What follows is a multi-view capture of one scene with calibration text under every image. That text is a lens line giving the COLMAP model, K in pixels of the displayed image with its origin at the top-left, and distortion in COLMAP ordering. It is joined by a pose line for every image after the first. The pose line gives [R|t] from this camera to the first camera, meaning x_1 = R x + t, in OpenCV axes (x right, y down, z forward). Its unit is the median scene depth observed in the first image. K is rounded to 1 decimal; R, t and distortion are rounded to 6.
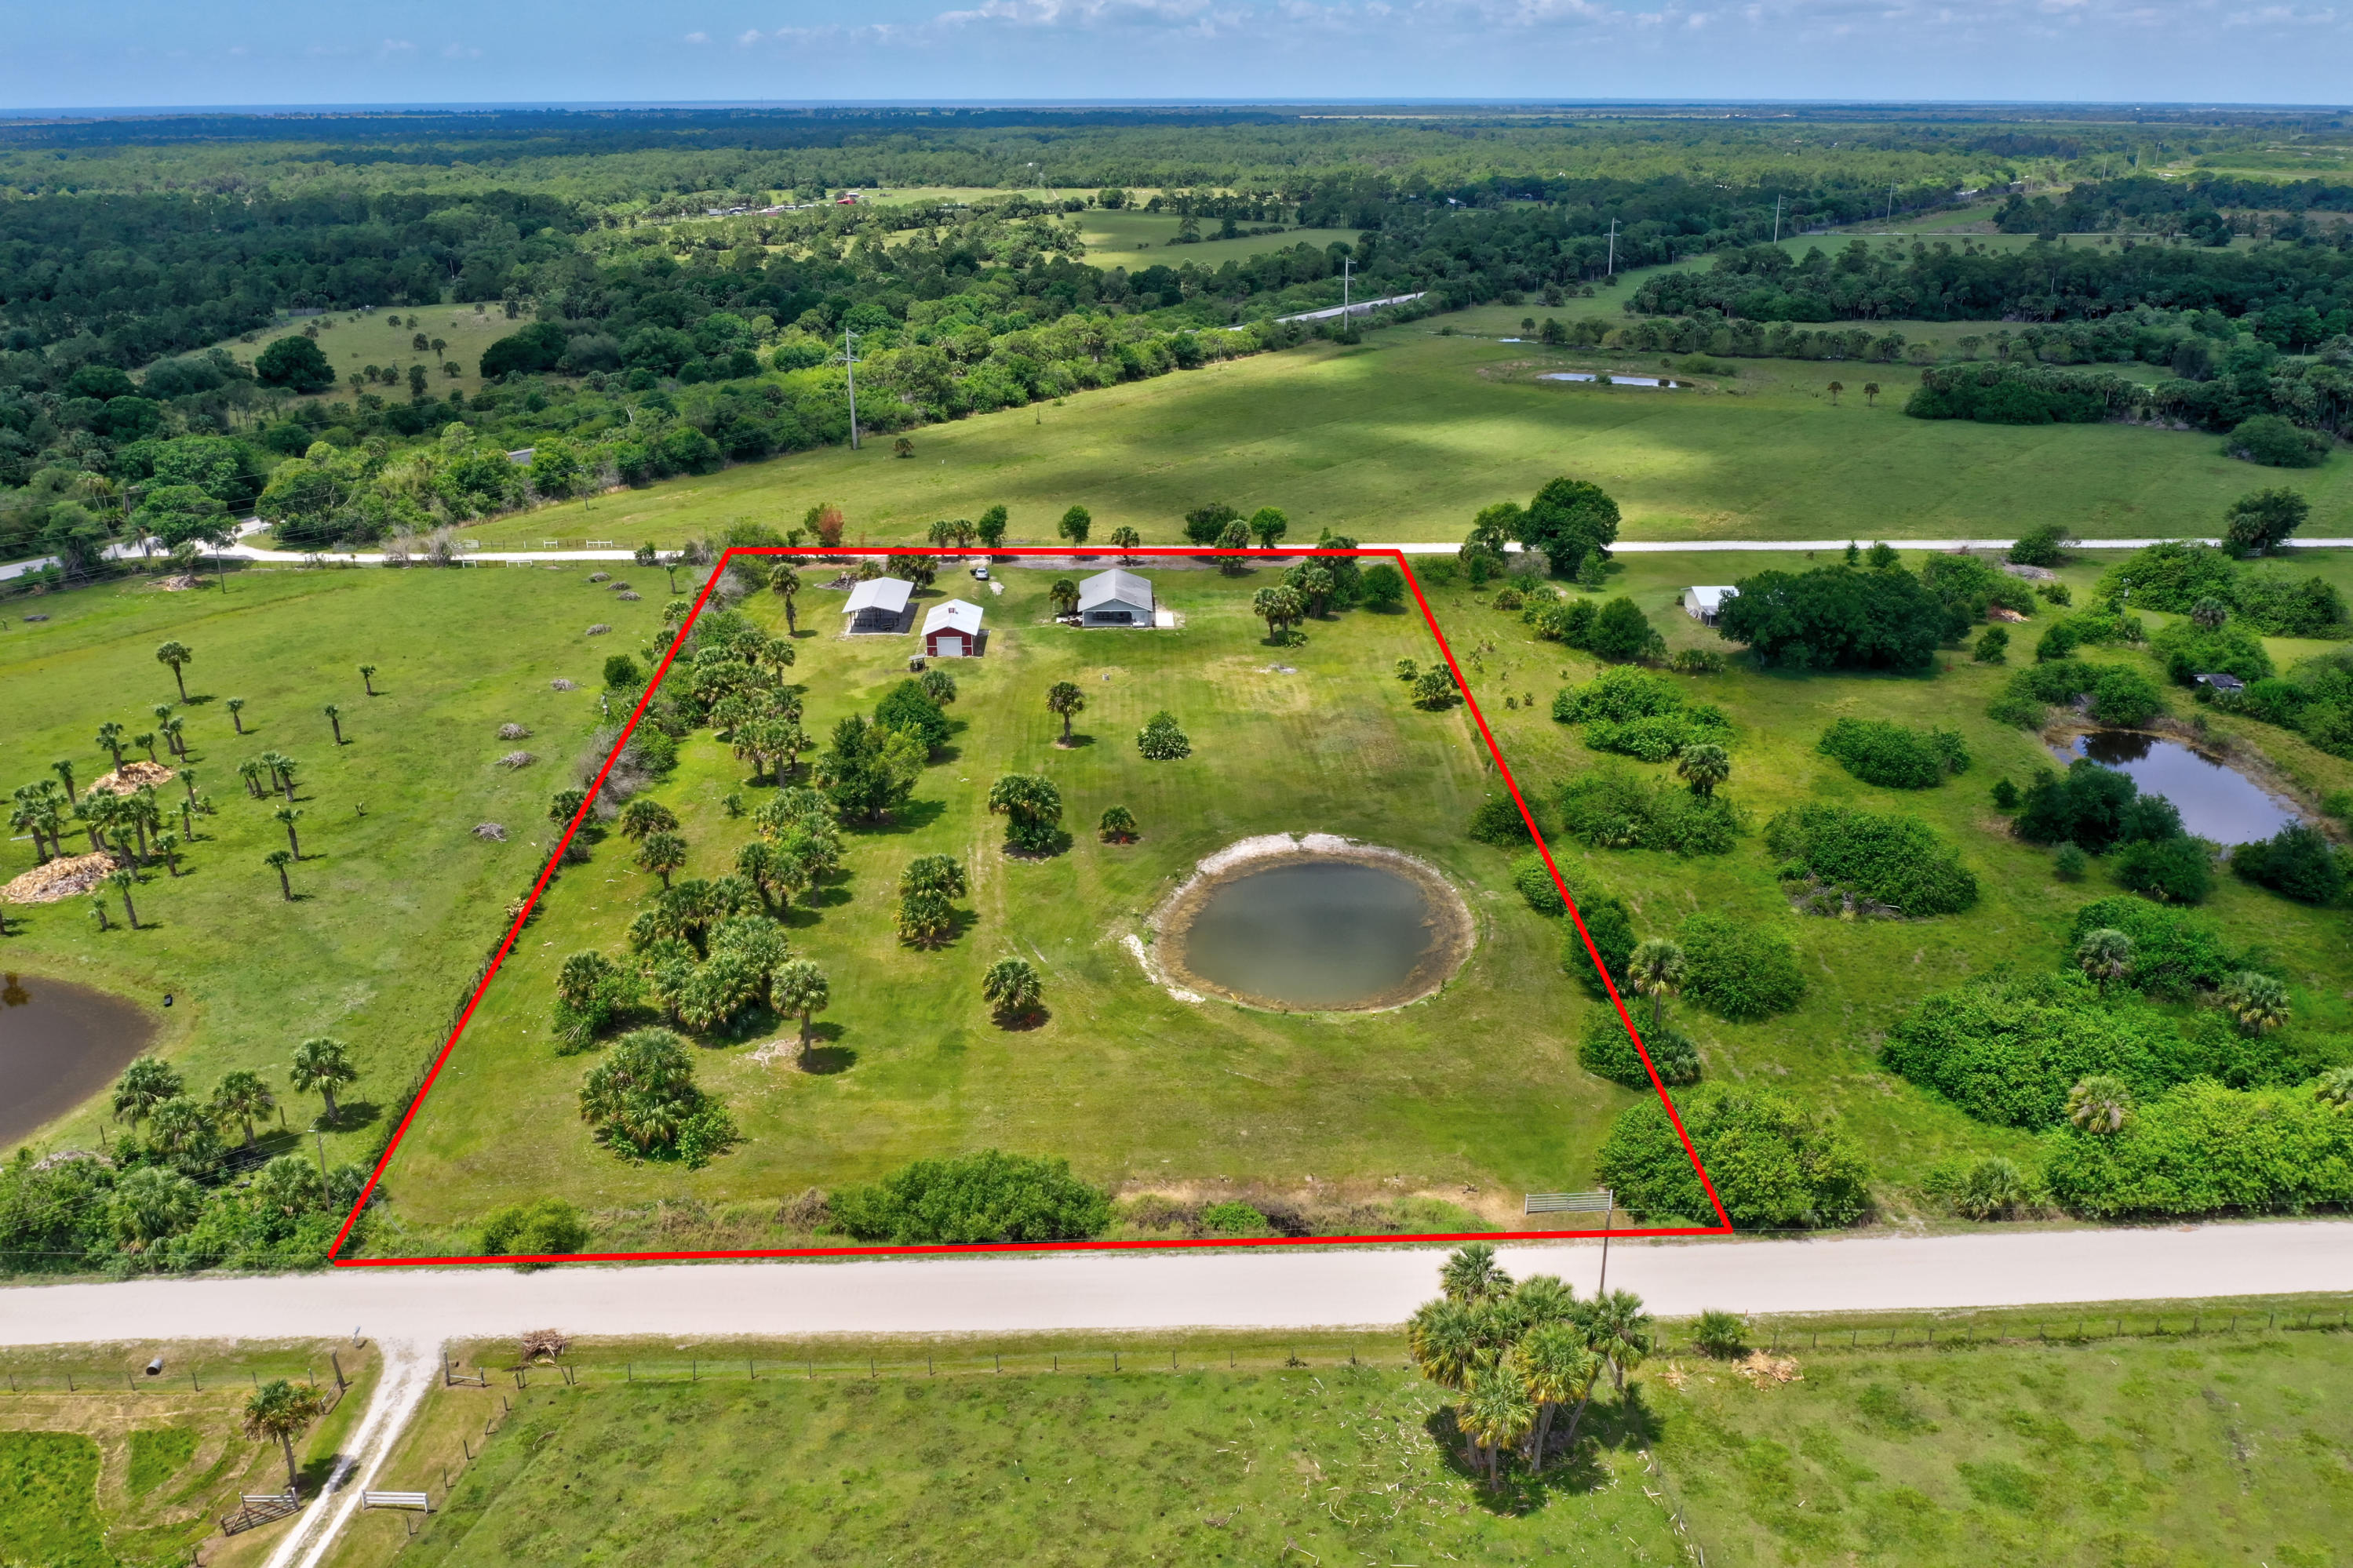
lens RADIAL K [[1820.2, 0, 1174.4], [0, 1820.2, 778.8], [0, 0, 1]] dist [-0.025688, -0.002949]
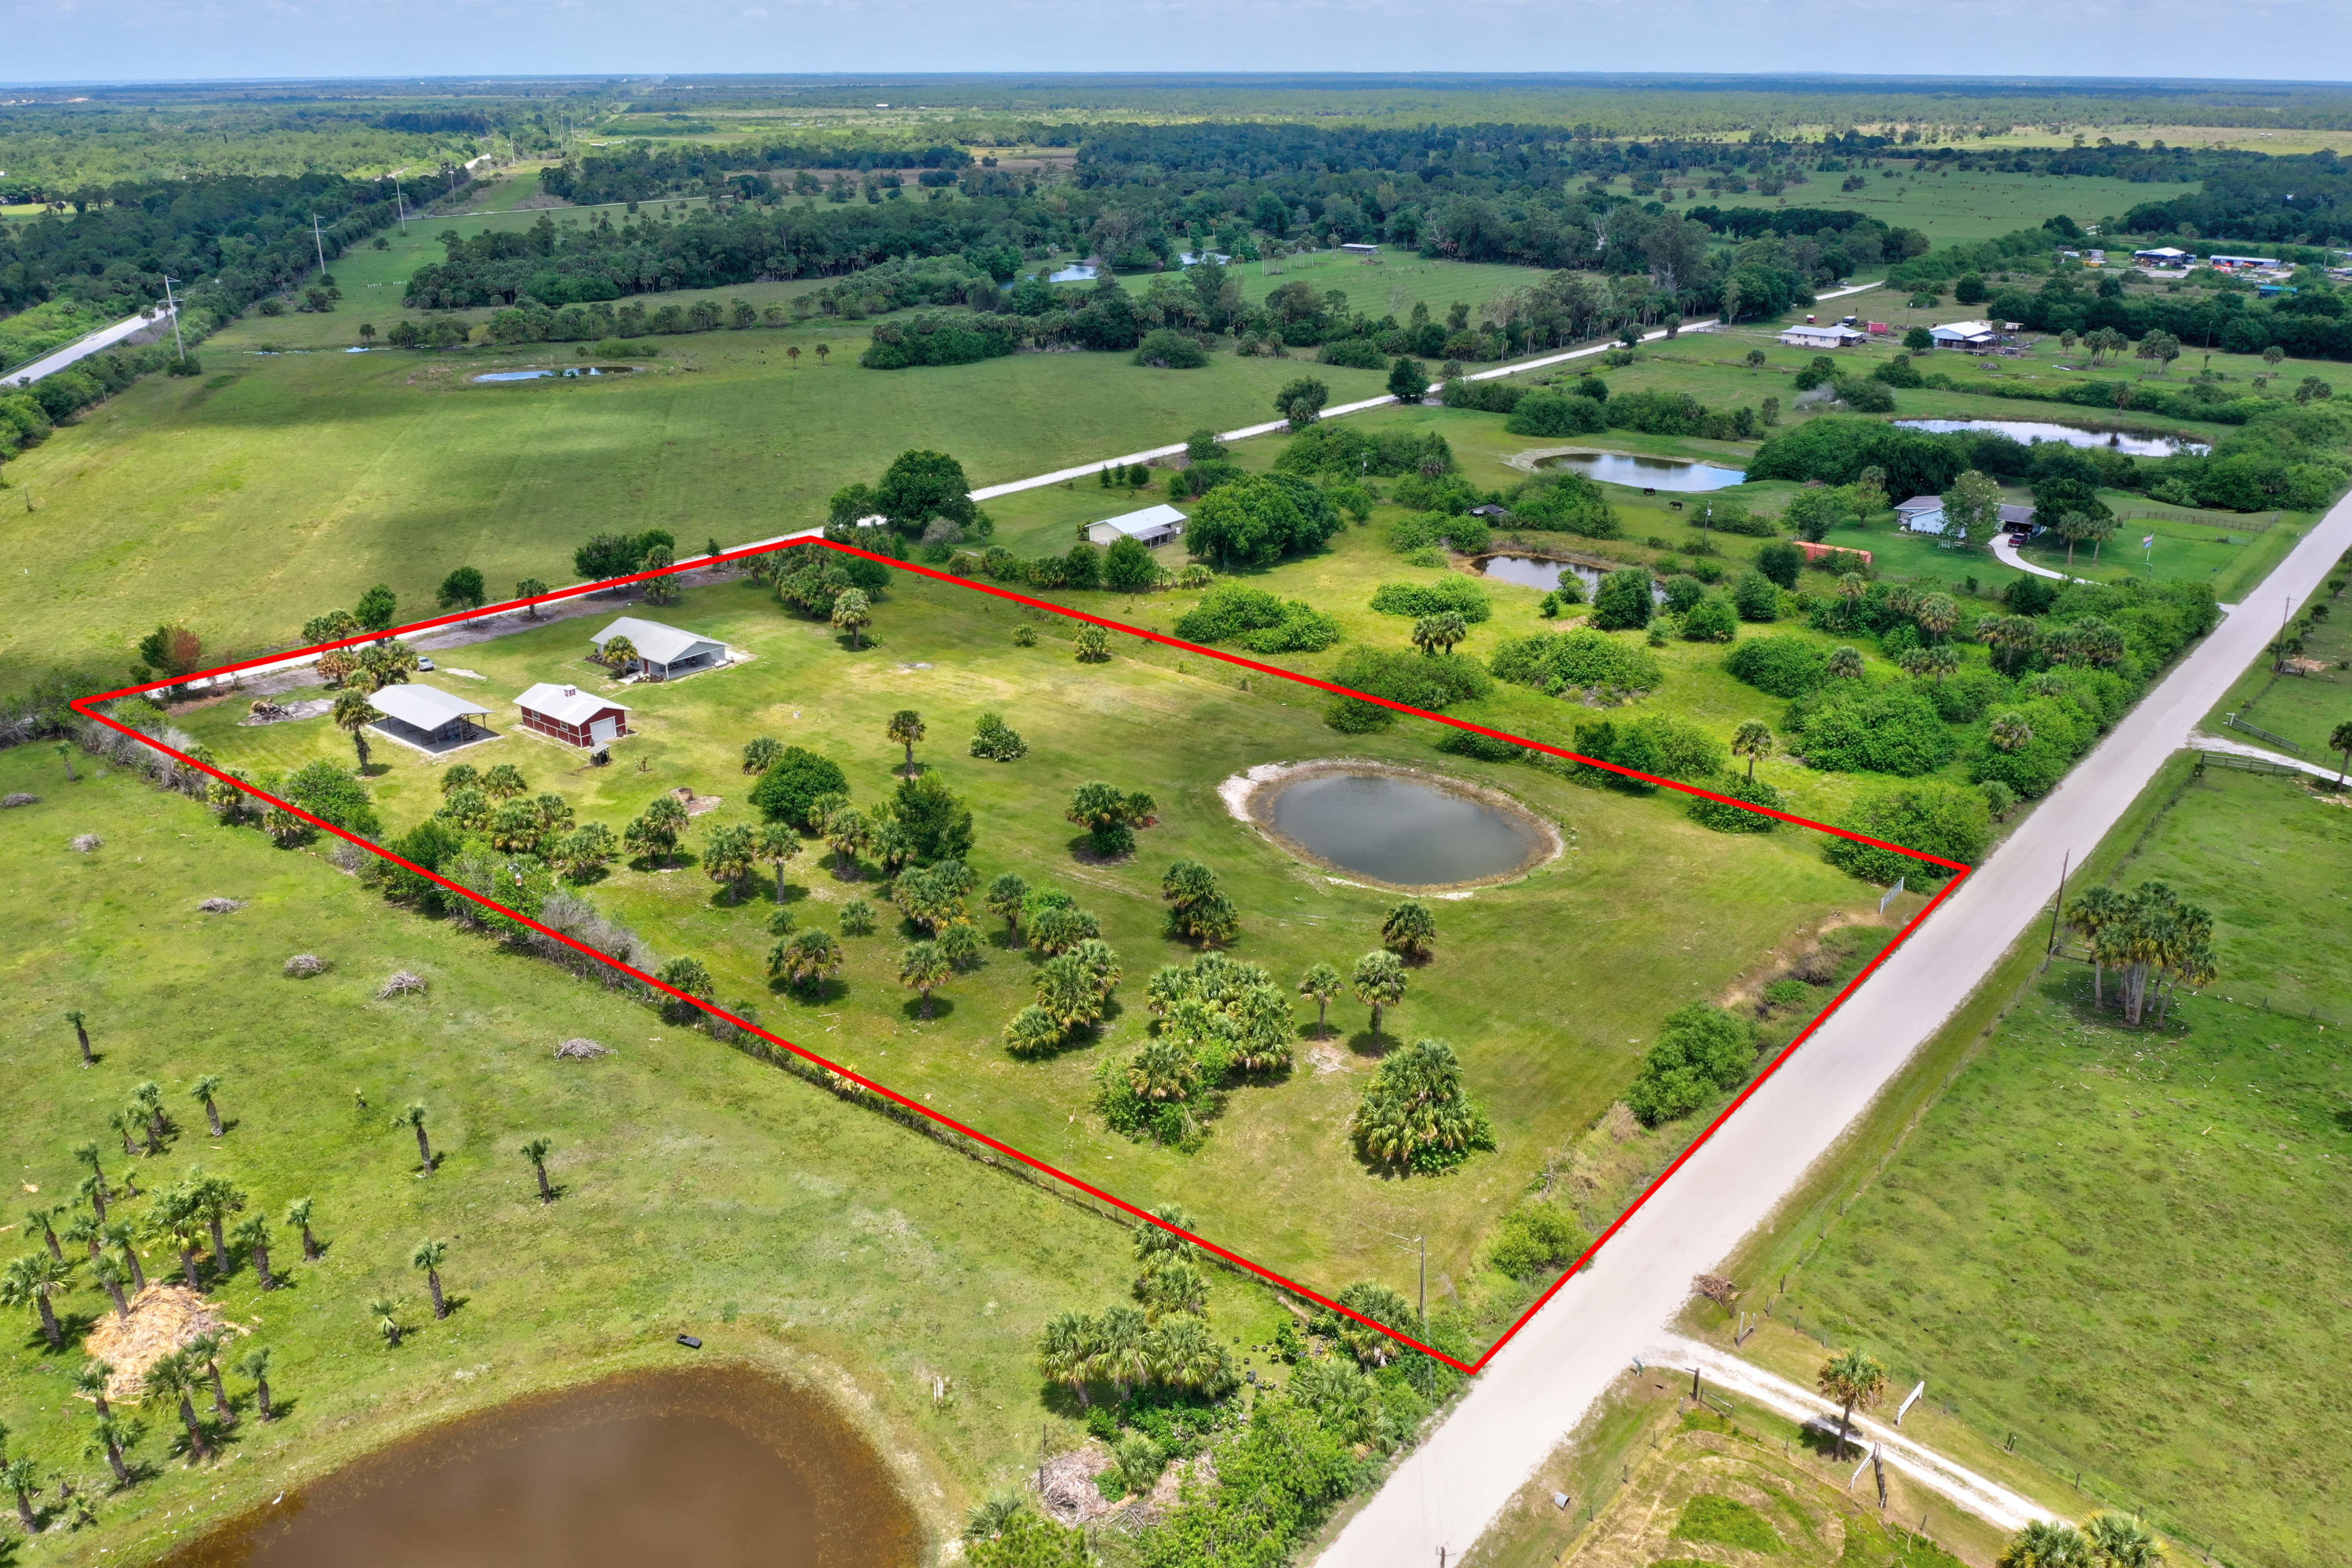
lens RADIAL K [[1819.7, 0, 1173.9], [0, 1819.7, 778.8], [0, 0, 1]] dist [-0.025688, -0.002949]
pose [[0.665167, -0.271745, 0.695490, -0.551803], [0.263746, 0.956892, 0.121634, -0.084091], [-0.698563, 0.102526, 0.708165, 0.198511]]
